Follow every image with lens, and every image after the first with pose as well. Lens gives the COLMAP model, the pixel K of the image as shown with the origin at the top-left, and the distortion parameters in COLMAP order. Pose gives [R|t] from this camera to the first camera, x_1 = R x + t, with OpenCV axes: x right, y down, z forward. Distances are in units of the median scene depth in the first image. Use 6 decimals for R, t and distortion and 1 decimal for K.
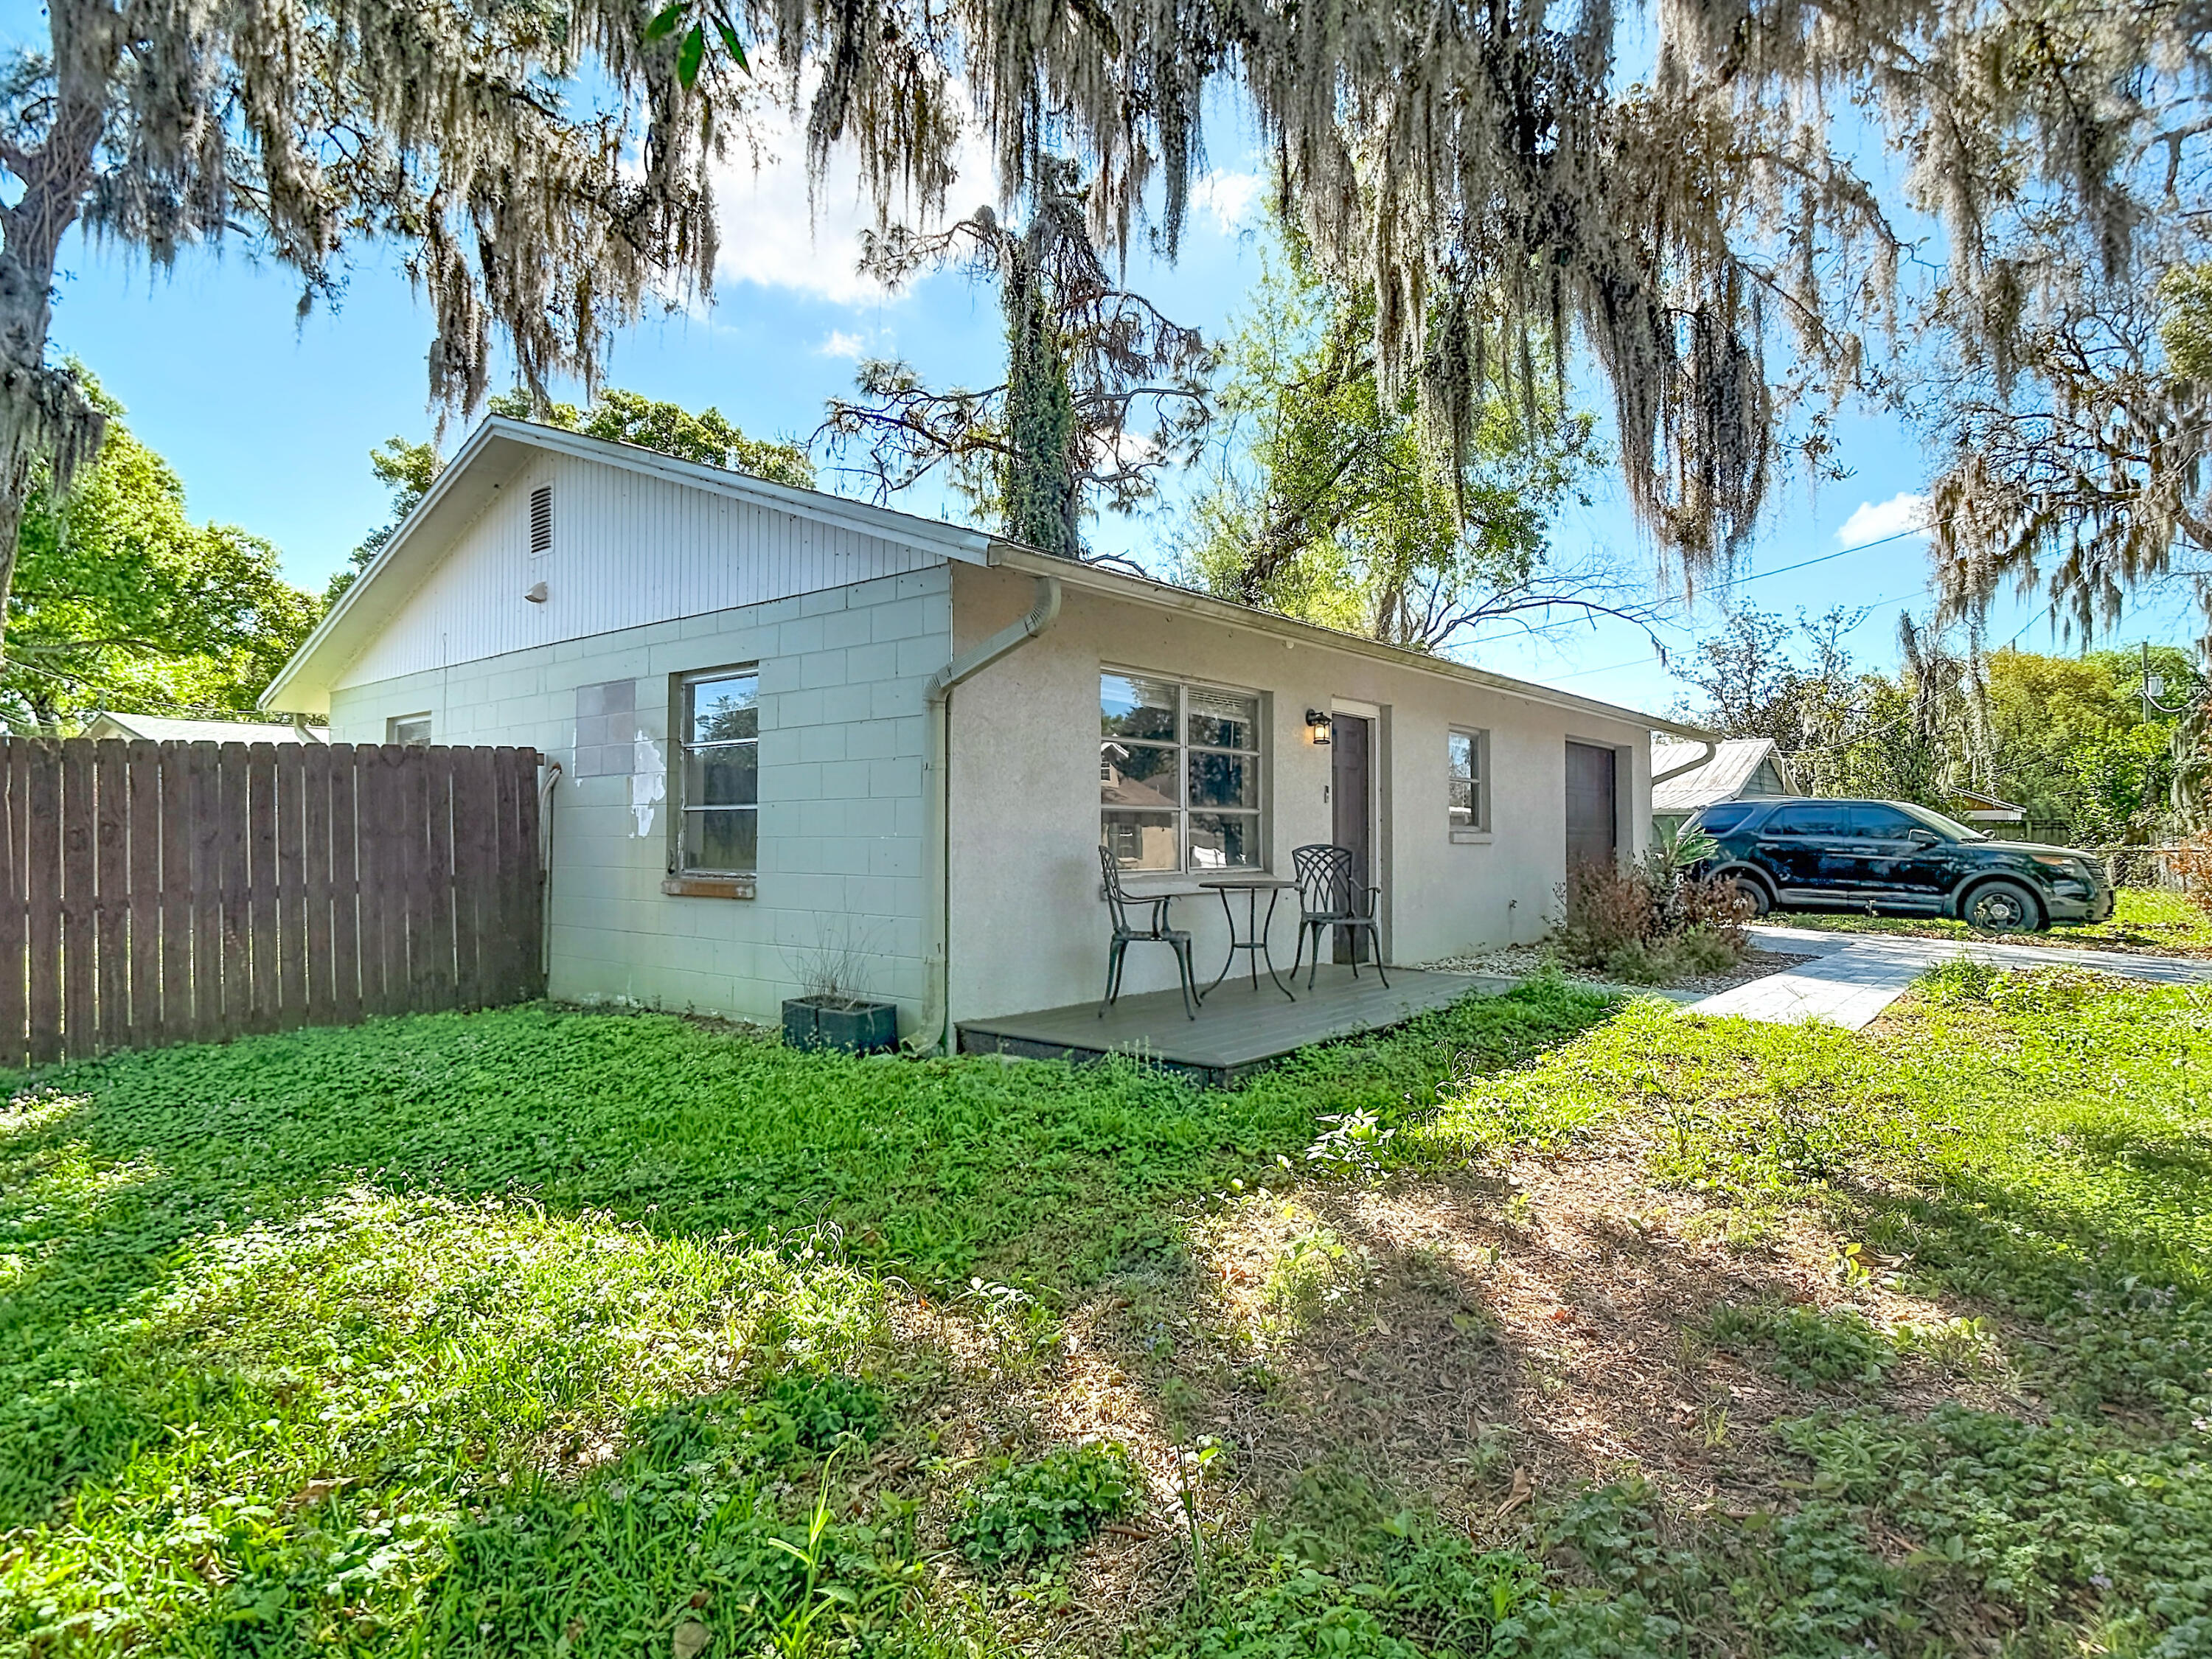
lens RADIAL K [[1188.7, 0, 1108.4], [0, 1188.7, 841.6], [0, 0, 1]] dist [0.005207, -0.017910]
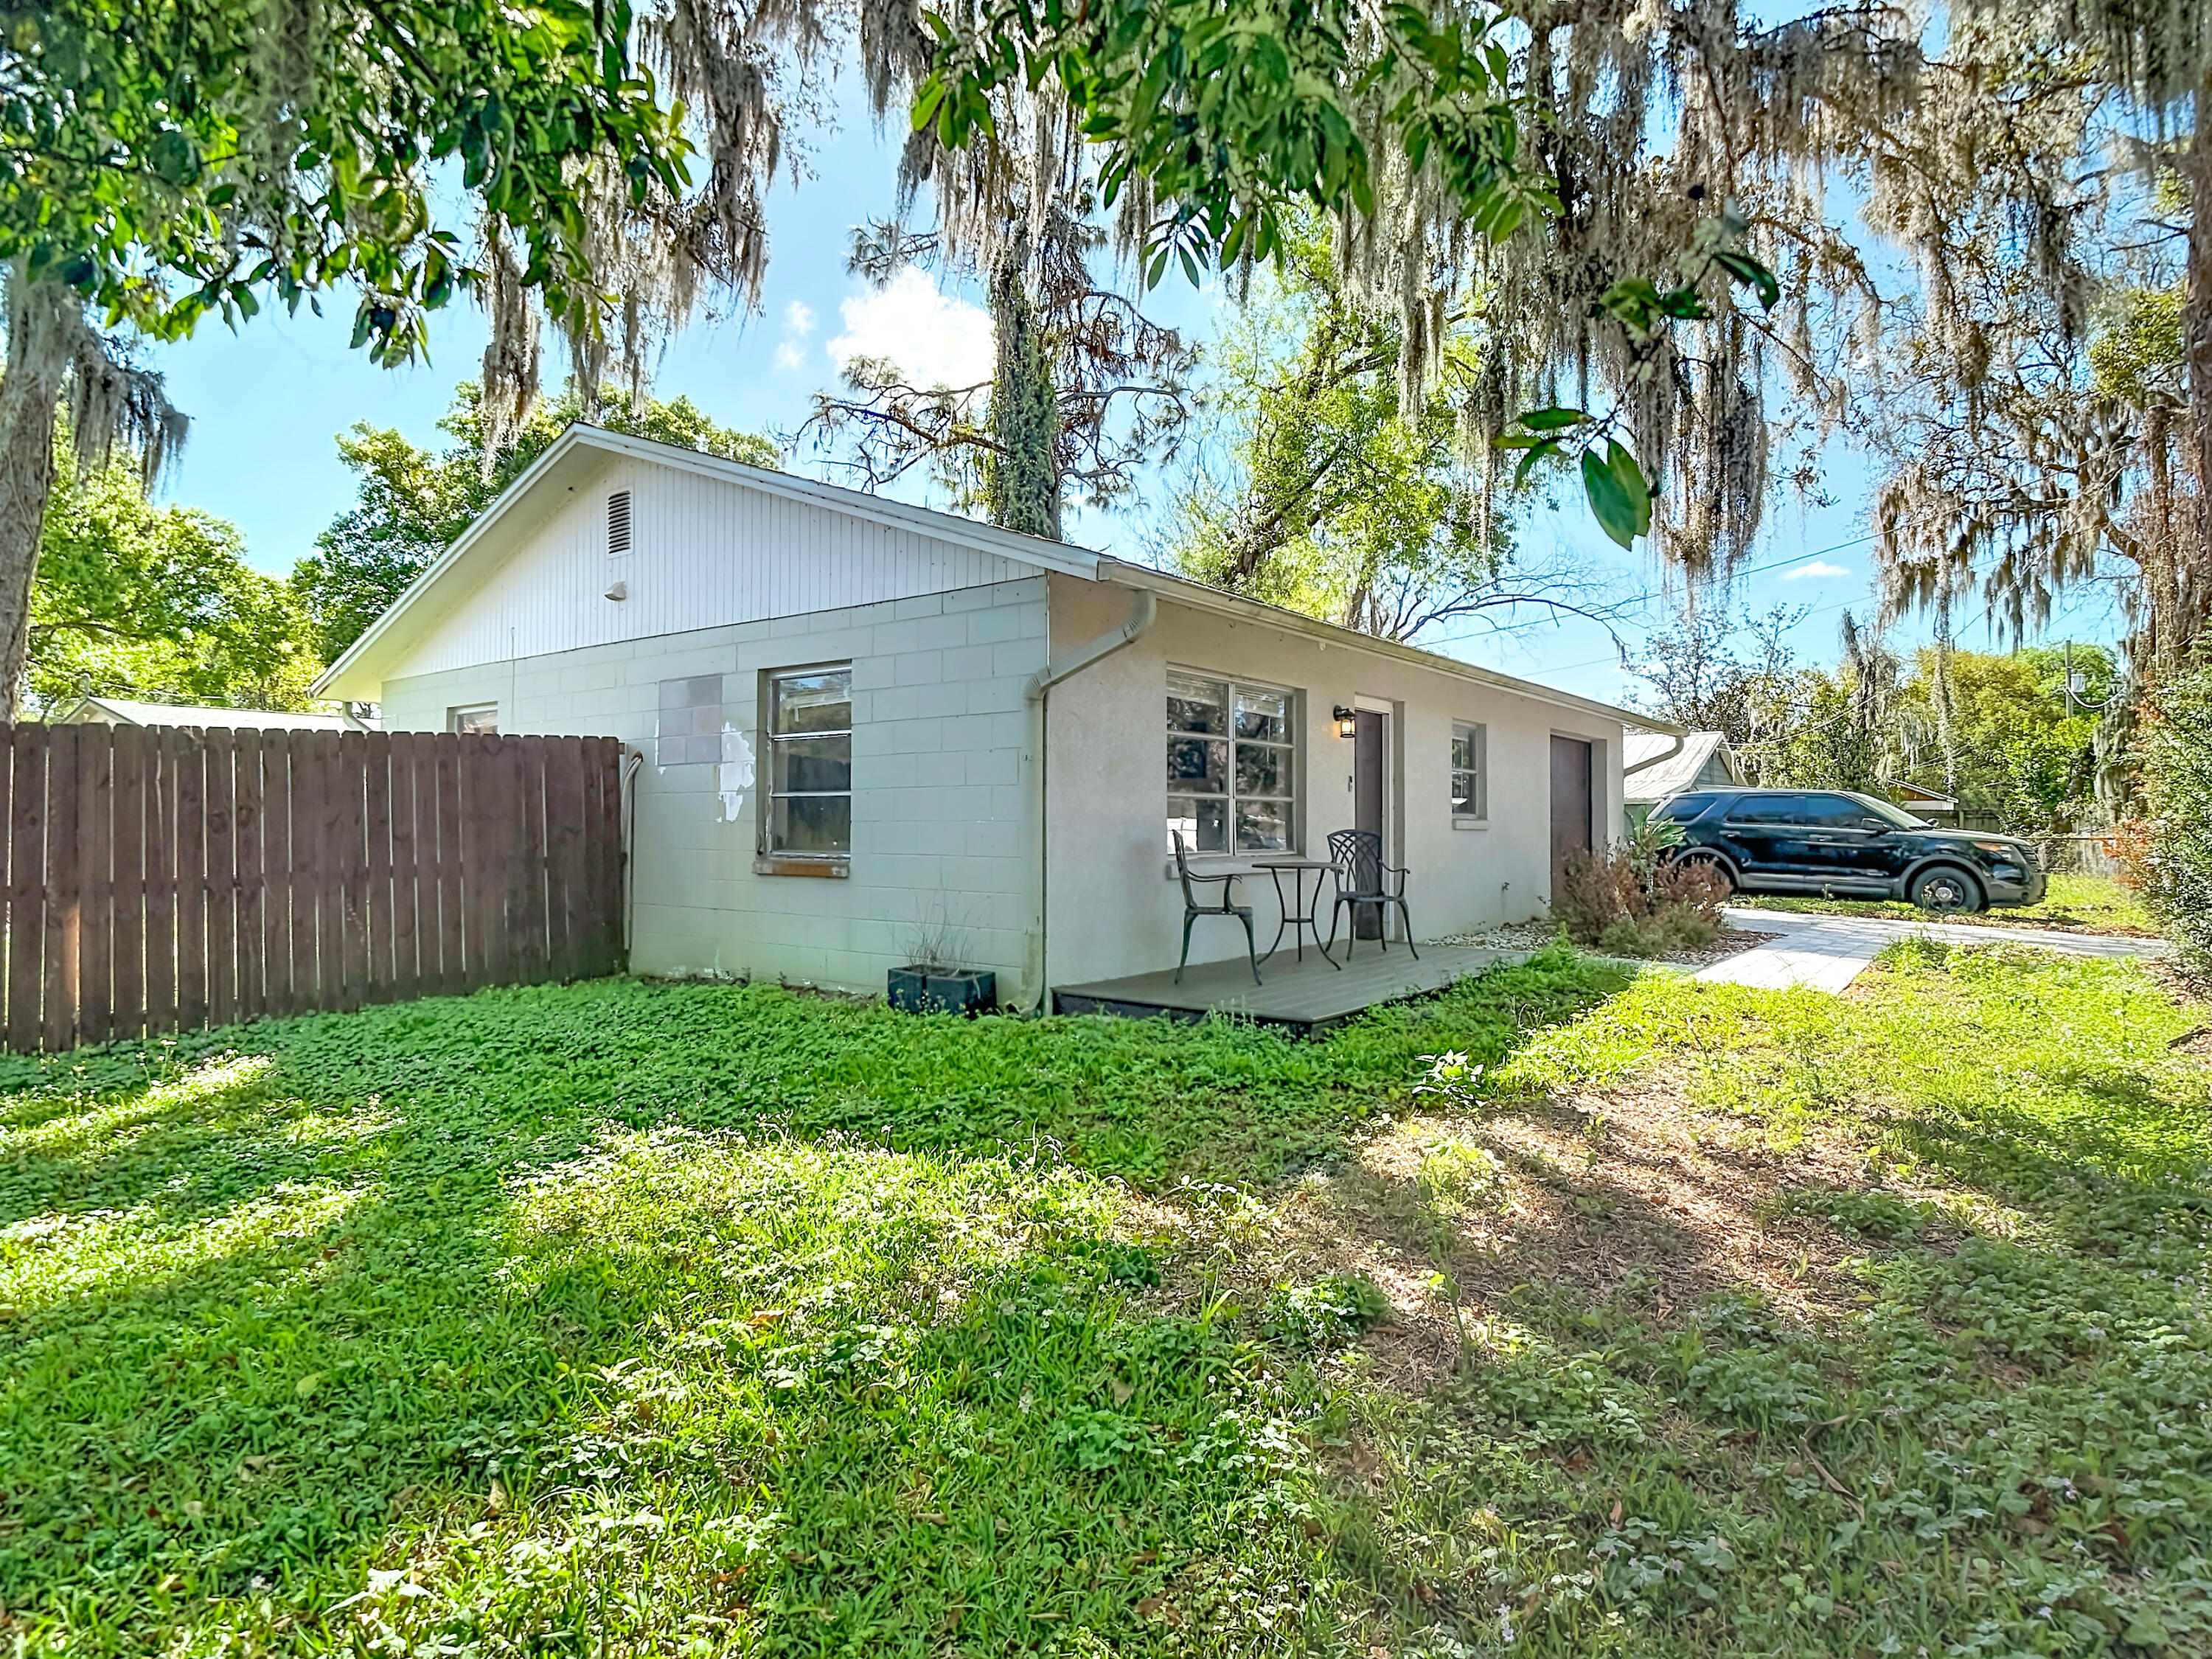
lens RADIAL K [[1185.5, 0, 1101.7], [0, 1185.5, 838.9], [0, 0, 1]] dist [0.013115, -0.027257]
pose [[0.999302, 0.001364, 0.037322, -0.056287], [-0.001637, 0.999972, 0.007275, 0.002146], [-0.037311, -0.007331, 0.999277, -0.051247]]
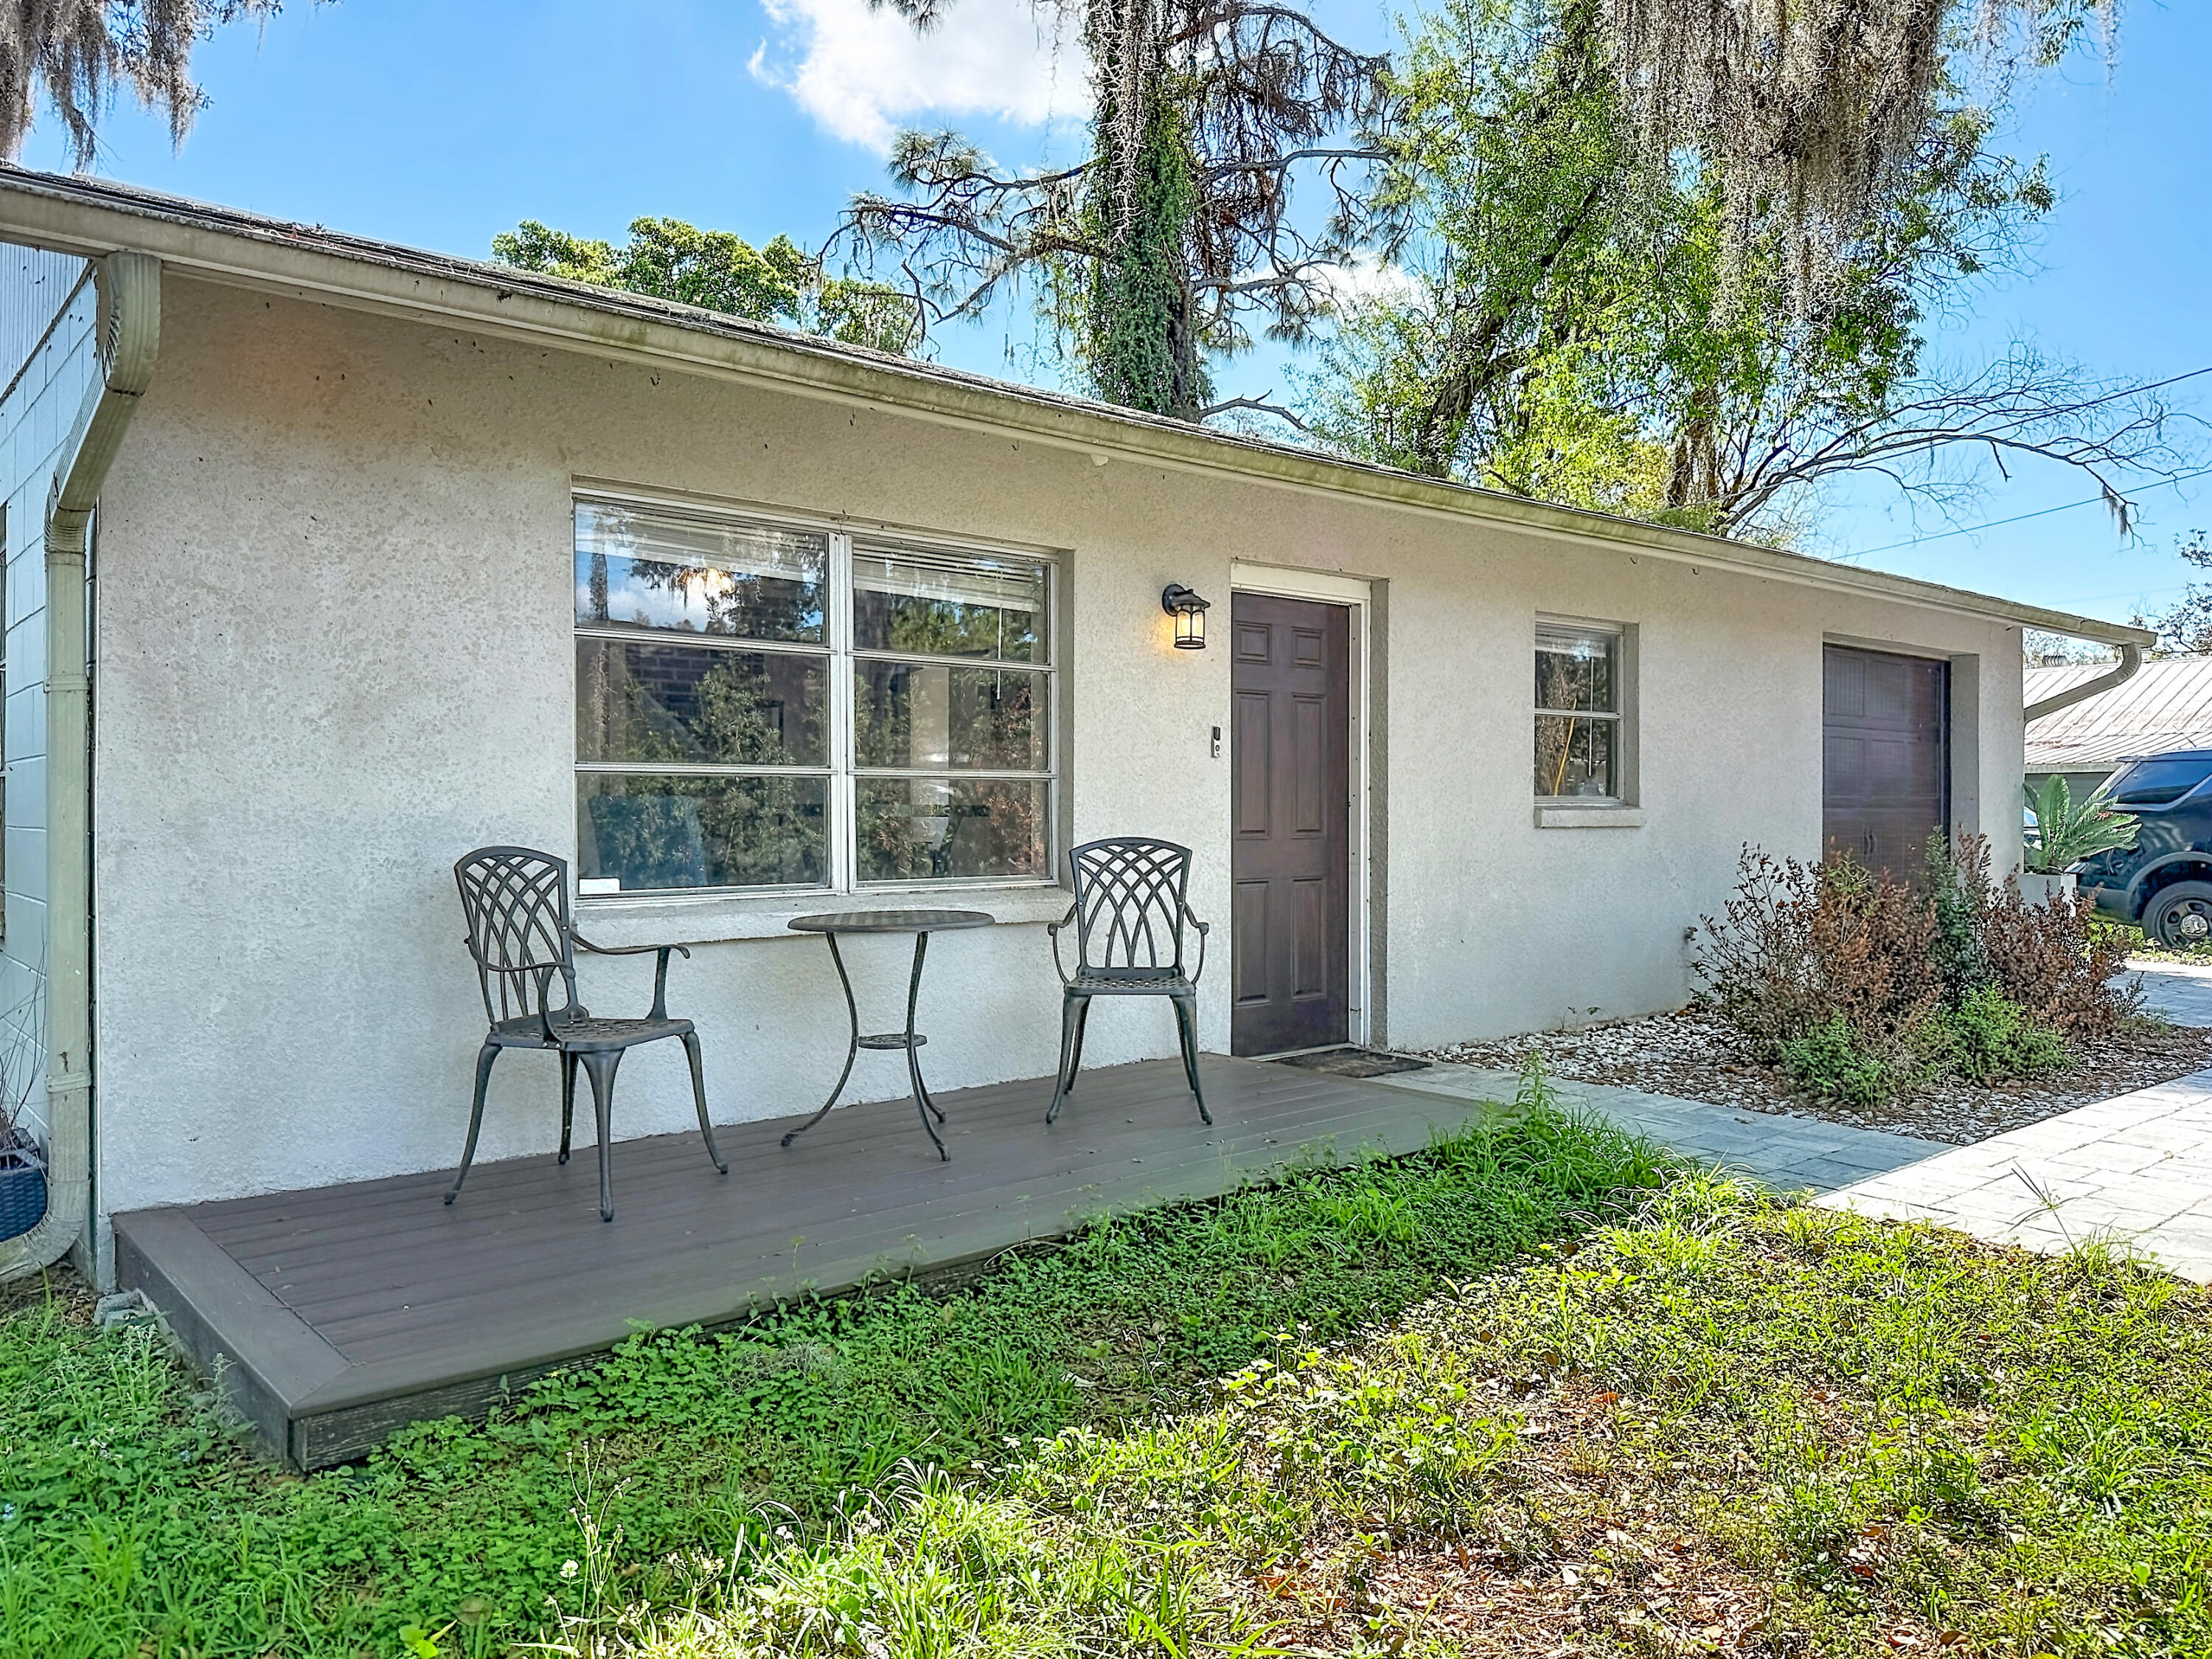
lens RADIAL K [[1577.1, 0, 1159.1], [0, 1577.1, 823.2], [0, 0, 1]] dist [0.042876, -0.056314]
pose [[0.987970, -0.003447, -0.154606, 0.179530], [0.004059, 0.999985, 0.003643, -0.003590], [0.154591, -0.004226, 0.987969, 0.193277]]
